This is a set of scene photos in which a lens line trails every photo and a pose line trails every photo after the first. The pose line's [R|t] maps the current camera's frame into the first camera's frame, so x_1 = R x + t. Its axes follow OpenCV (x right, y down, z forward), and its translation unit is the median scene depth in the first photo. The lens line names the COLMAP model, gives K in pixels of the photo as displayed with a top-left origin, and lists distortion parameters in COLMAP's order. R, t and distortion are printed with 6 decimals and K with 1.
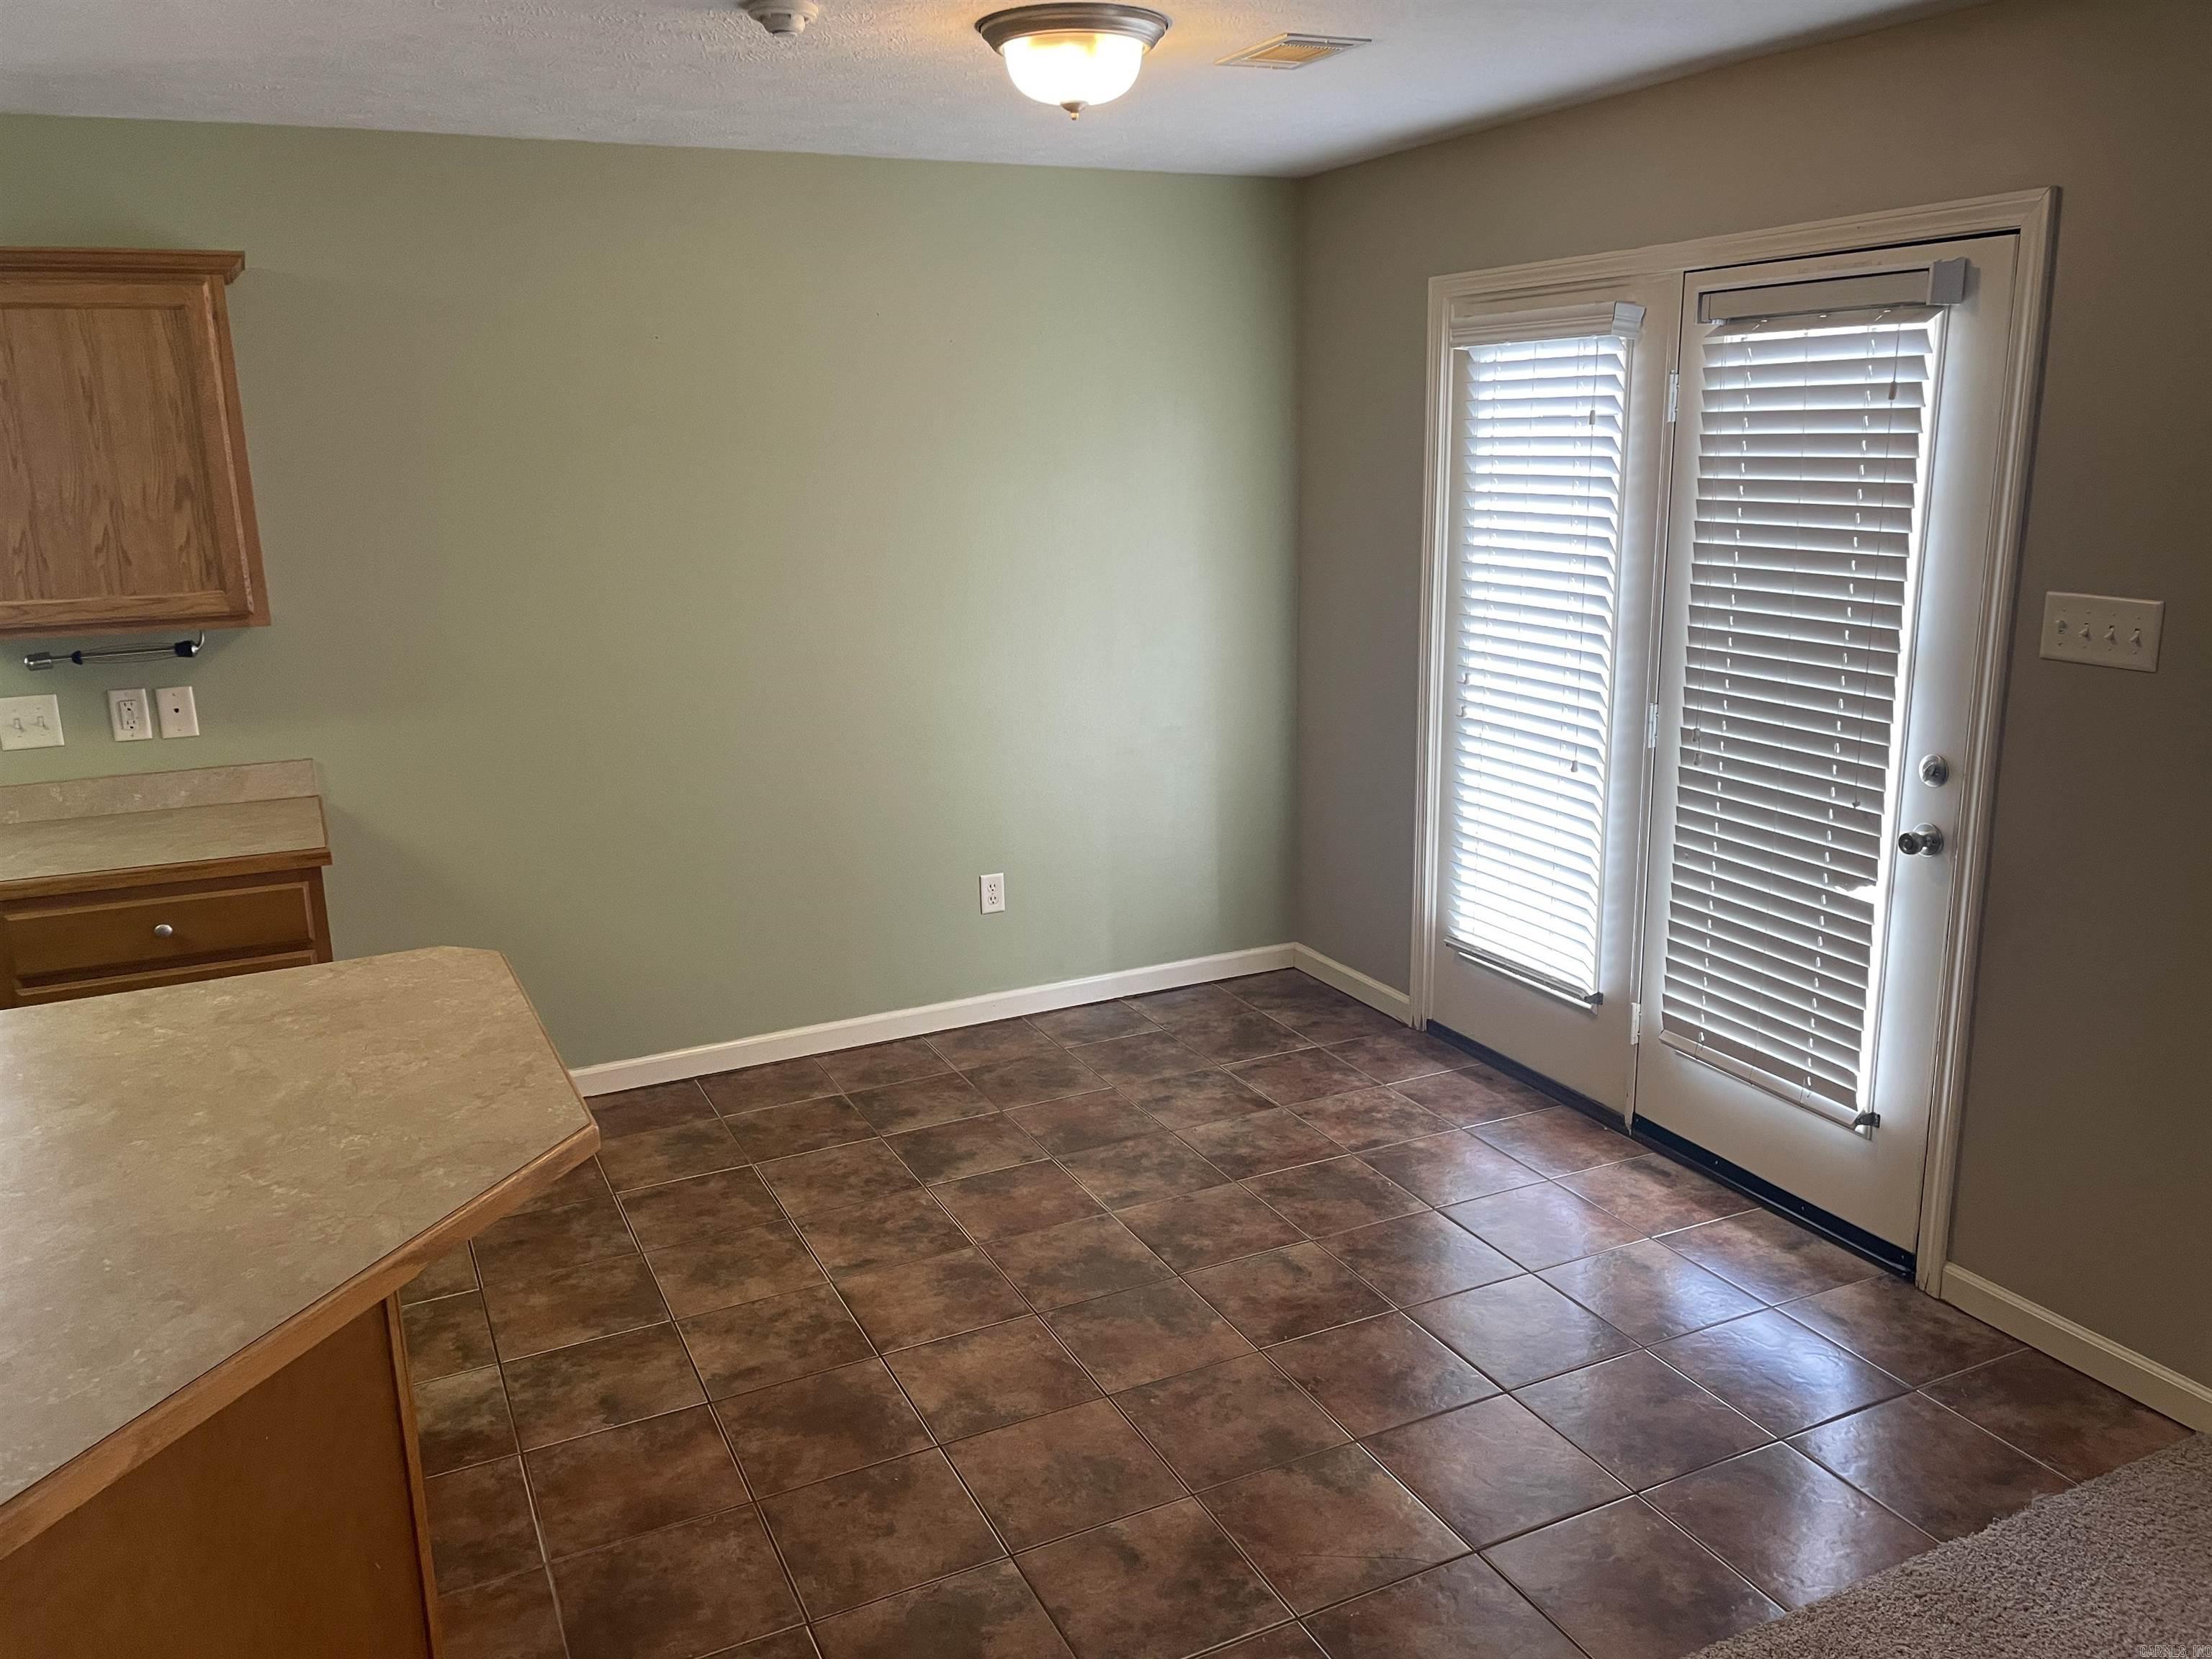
lens RADIAL K [[1647.8, 0, 1117.9], [0, 1647.8, 832.2], [0, 0, 1]] dist [0.089294, -0.109586]
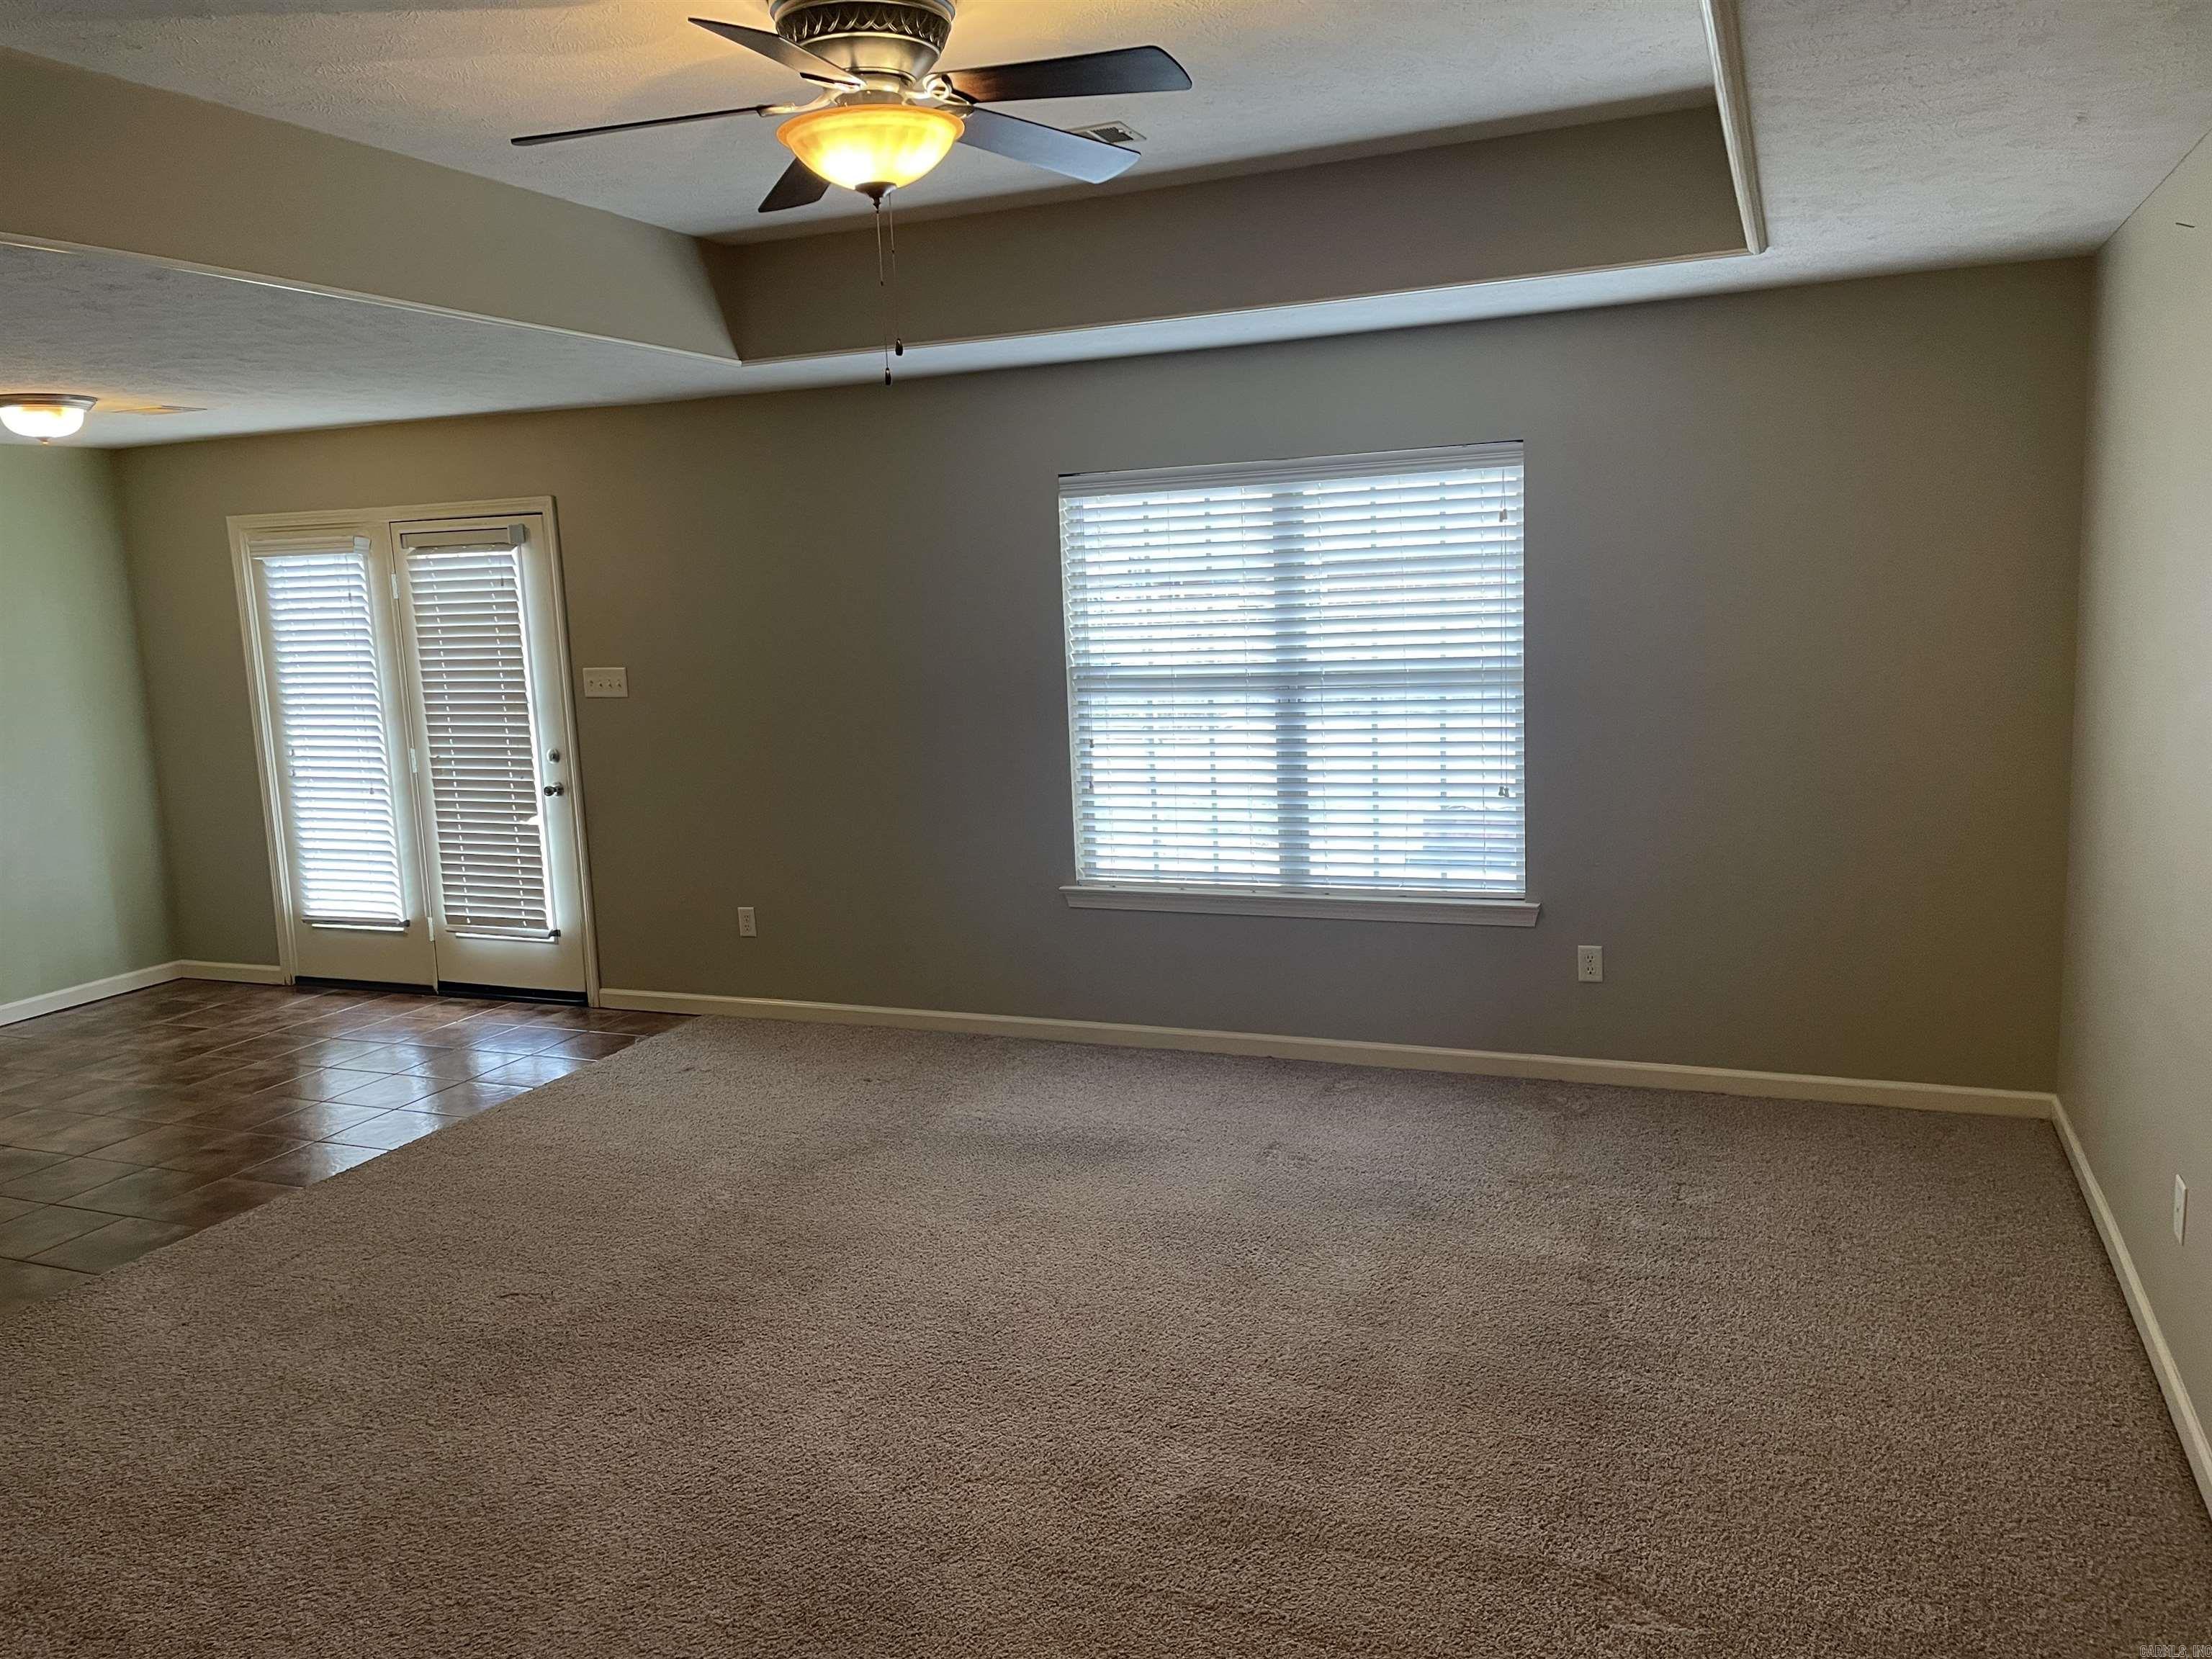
lens RADIAL K [[1647.8, 0, 1092.7], [0, 1647.8, 819.0], [0, 0, 1]] dist [0.089294, -0.109586]
pose [[0.755230, -0.106393, 0.646767, -0.342951], [0.182393, 0.981878, -0.051462, 0.255831], [-0.629572, 0.156831, 0.760949, -0.954280]]
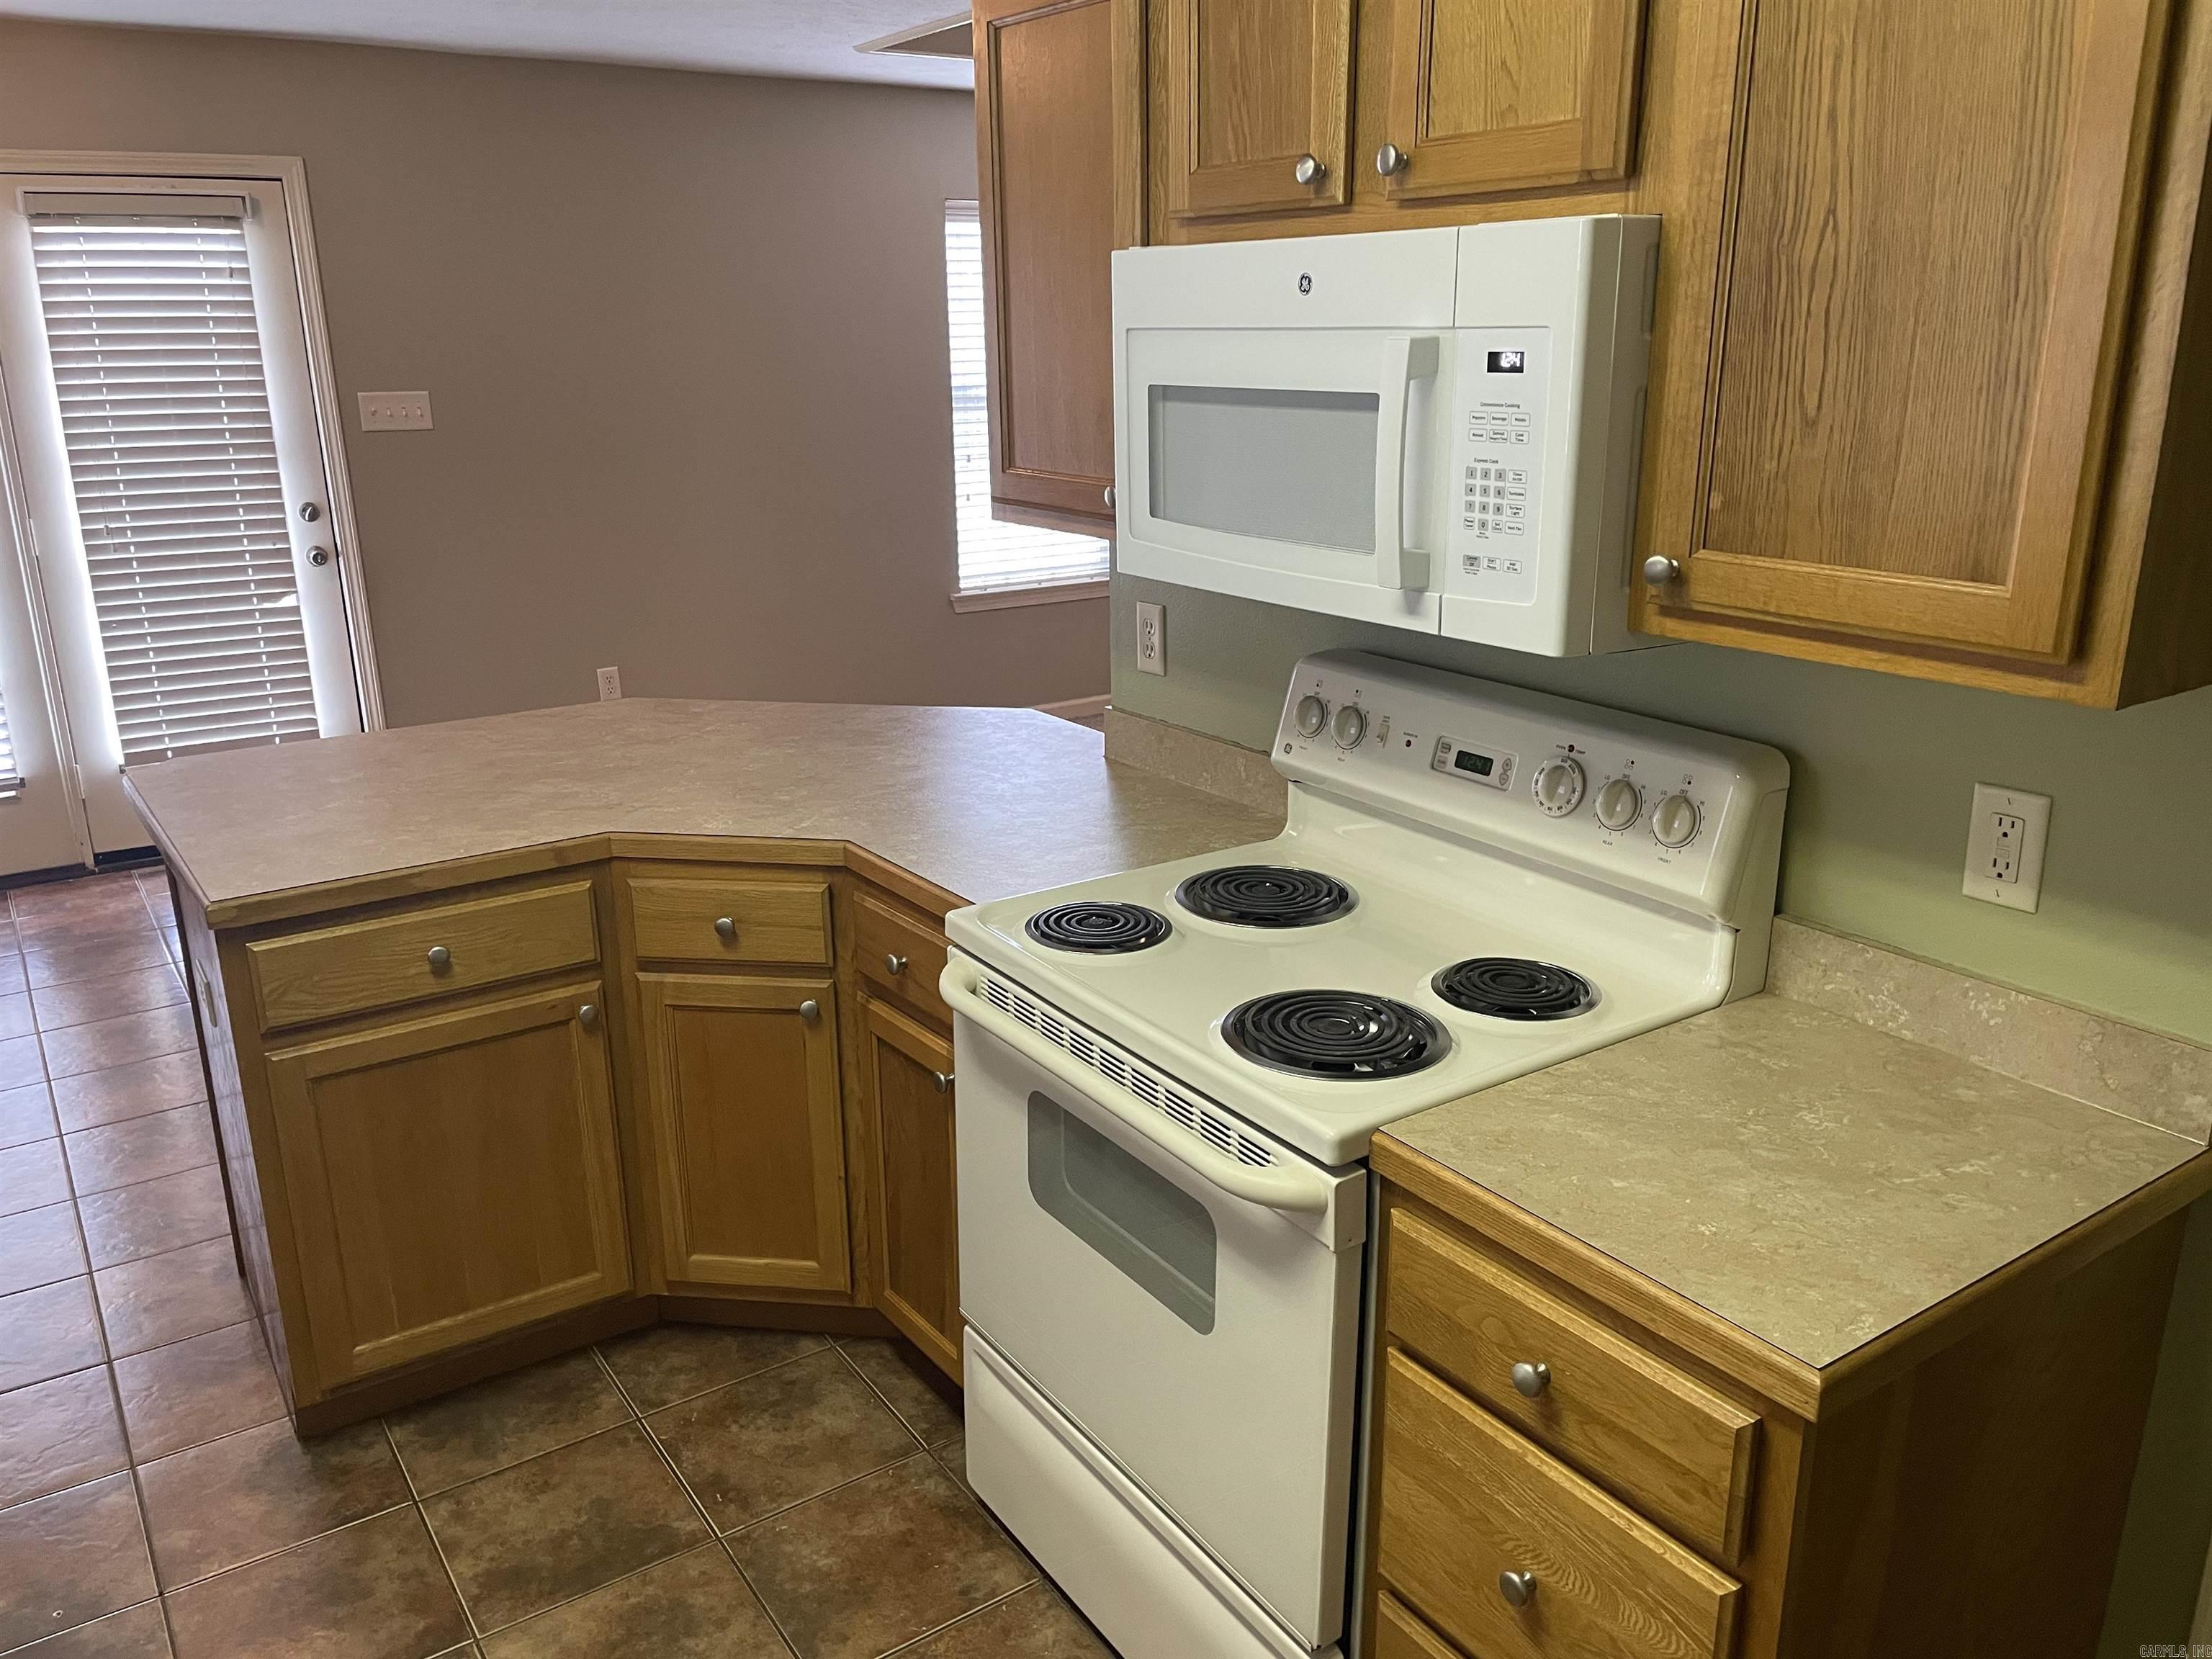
lens RADIAL K [[1647.8, 0, 1111.1], [0, 1647.8, 815.1], [0, 0, 1]] dist [0.089294, -0.109586]
pose [[-0.142095, -0.265984, 0.953447, -1.163770], [0.243793, 0.924146, 0.294143, -0.049487], [-0.959361, 0.274240, -0.066471, 0.407853]]
